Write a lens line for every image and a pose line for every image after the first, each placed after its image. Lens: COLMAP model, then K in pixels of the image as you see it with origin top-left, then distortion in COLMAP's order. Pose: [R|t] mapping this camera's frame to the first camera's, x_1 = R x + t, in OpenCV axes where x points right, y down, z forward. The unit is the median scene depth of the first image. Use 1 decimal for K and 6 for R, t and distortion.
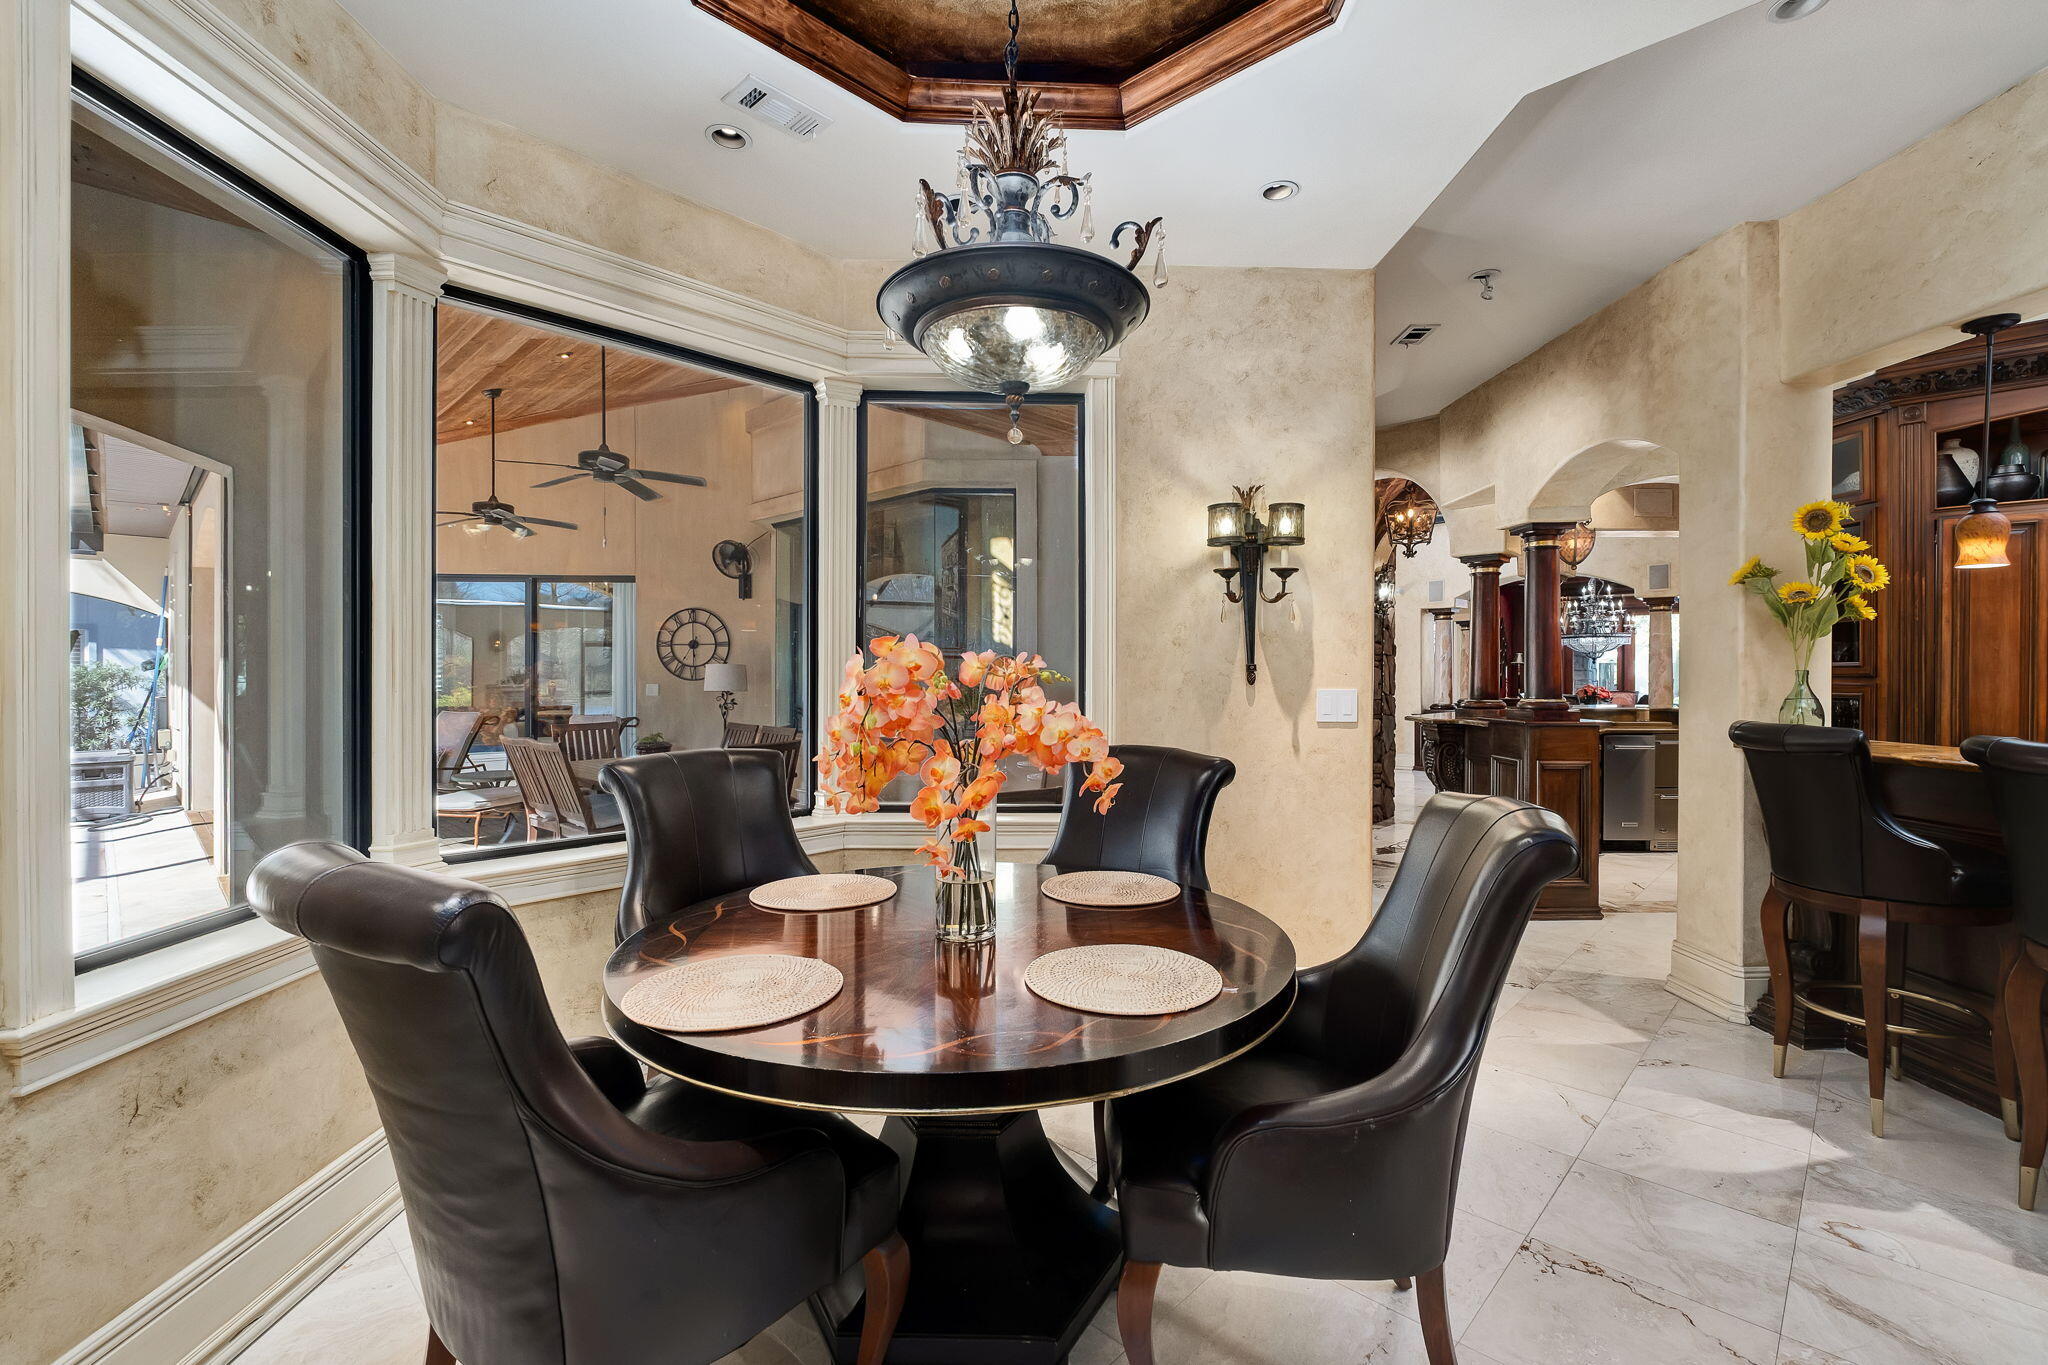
lens RADIAL K [[885.3, 0, 1024.0], [0, 885.3, 682.5], [0, 0, 1]] dist [-0.001335, 0.000025]
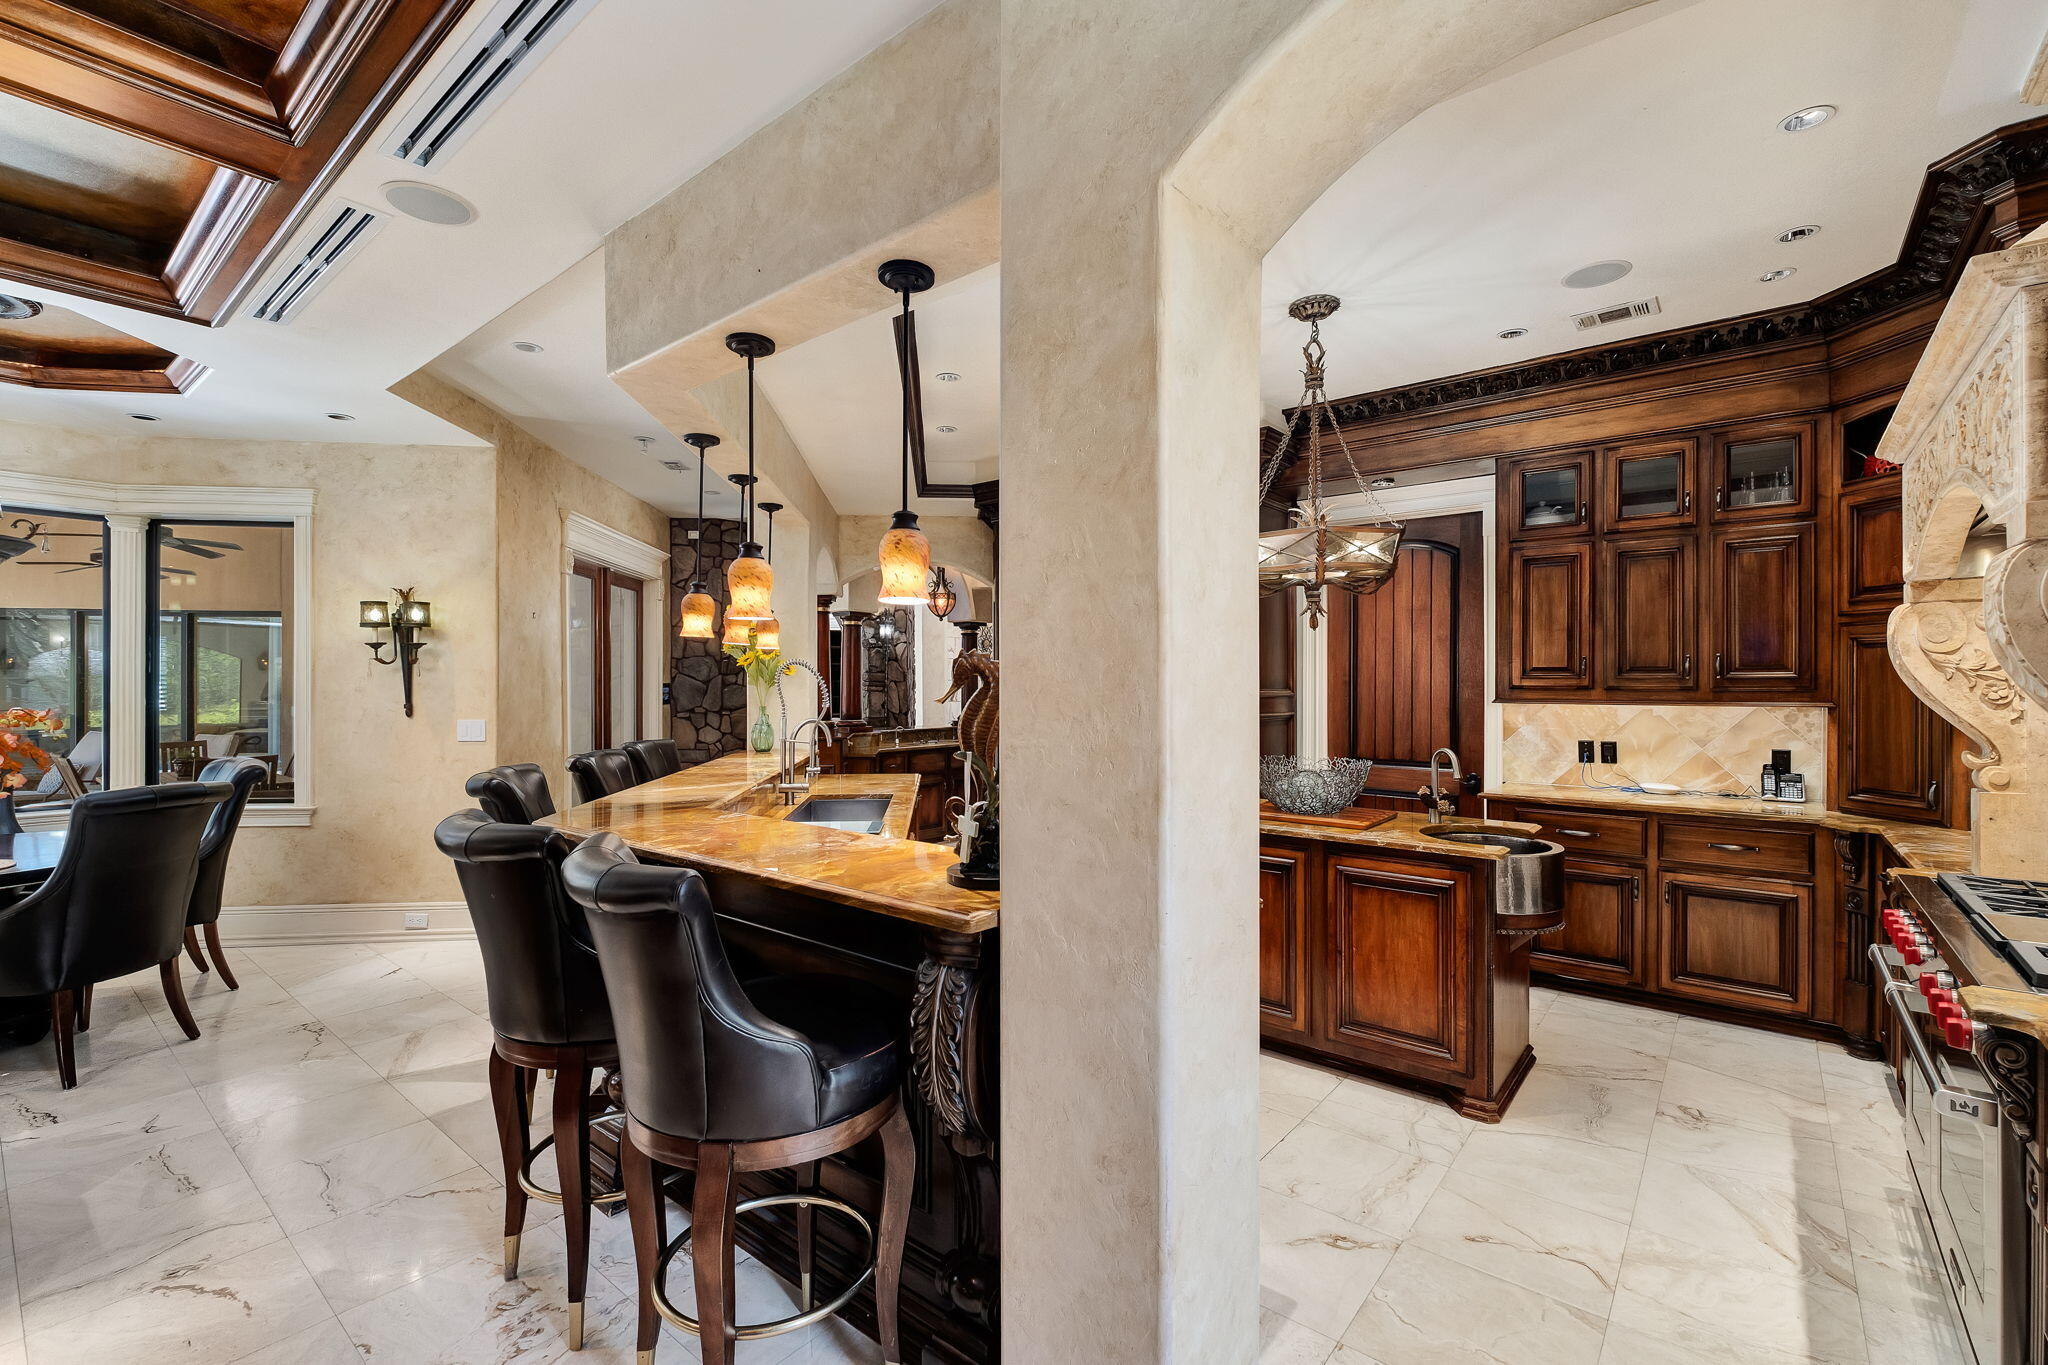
lens RADIAL K [[885.3, 0, 1024.0], [0, 885.3, 682.5], [0, 0, 1]] dist [-0.001335, 0.000025]
pose [[0.996781, -0.001107, 0.080165, 1.187879], [0.002424, 0.999864, -0.016337, -0.030016], [-0.080136, 0.016479, 0.996648, -0.600112]]
